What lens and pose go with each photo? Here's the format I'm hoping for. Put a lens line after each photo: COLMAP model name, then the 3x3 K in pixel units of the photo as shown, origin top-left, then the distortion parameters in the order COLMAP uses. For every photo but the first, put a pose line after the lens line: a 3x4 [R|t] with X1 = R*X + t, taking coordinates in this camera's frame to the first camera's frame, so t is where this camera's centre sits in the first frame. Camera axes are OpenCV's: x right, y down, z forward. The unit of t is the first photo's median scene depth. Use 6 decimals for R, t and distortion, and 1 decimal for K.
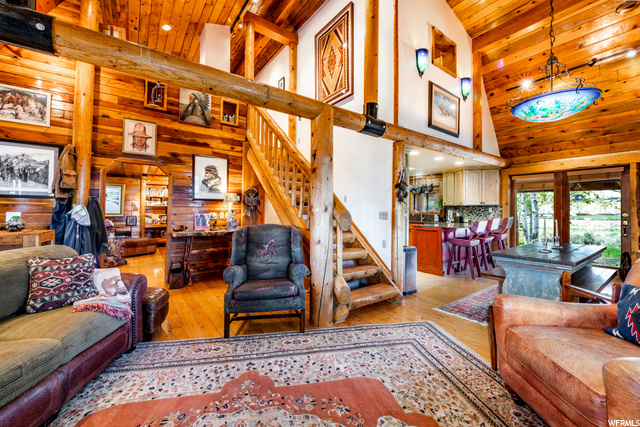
lens RADIAL K [[253.6, 0, 321.5], [0, 253.6, 205.4], [0, 0, 1]] dist [0.006930, -0.001524]
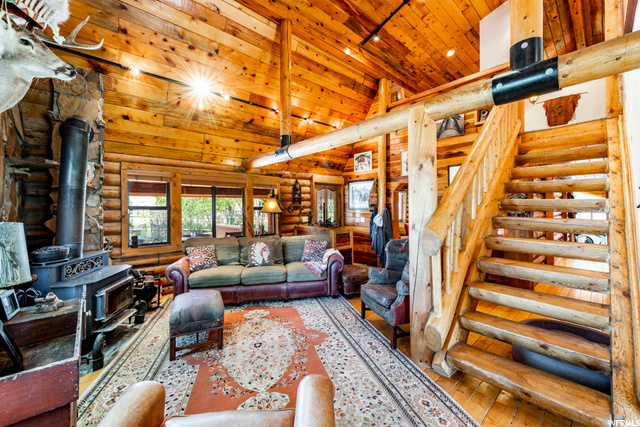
lens RADIAL K [[253.6, 0, 317.7], [0, 253.6, 205.6], [0, 0, 1]] dist [0.006930, -0.001524]
pose [[0.099336, -0.016542, -0.994916, 0.603602], [0.020397, 0.999686, -0.014584, -0.035946], [0.994845, -0.018845, 0.099642, 0.413350]]
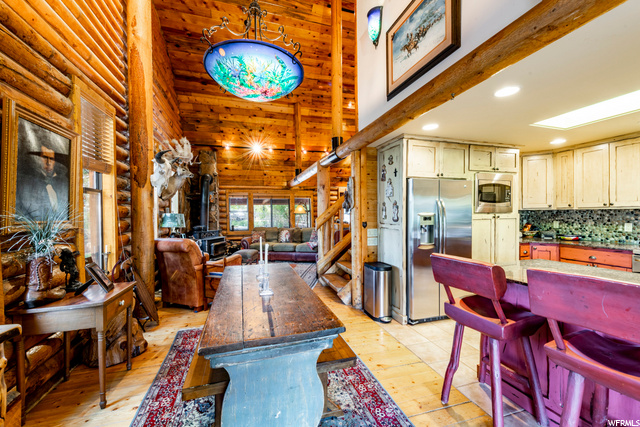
lens RADIAL K [[253.6, 0, 319.1], [0, 253.6, 213.6], [0, 0, 1]] dist [0.006930, -0.001524]
pose [[-0.333449, -0.002225, -0.942766, 1.179936], [0.025864, 0.999599, -0.011507, -0.000063], [0.942413, -0.028220, -0.333258, 1.087950]]
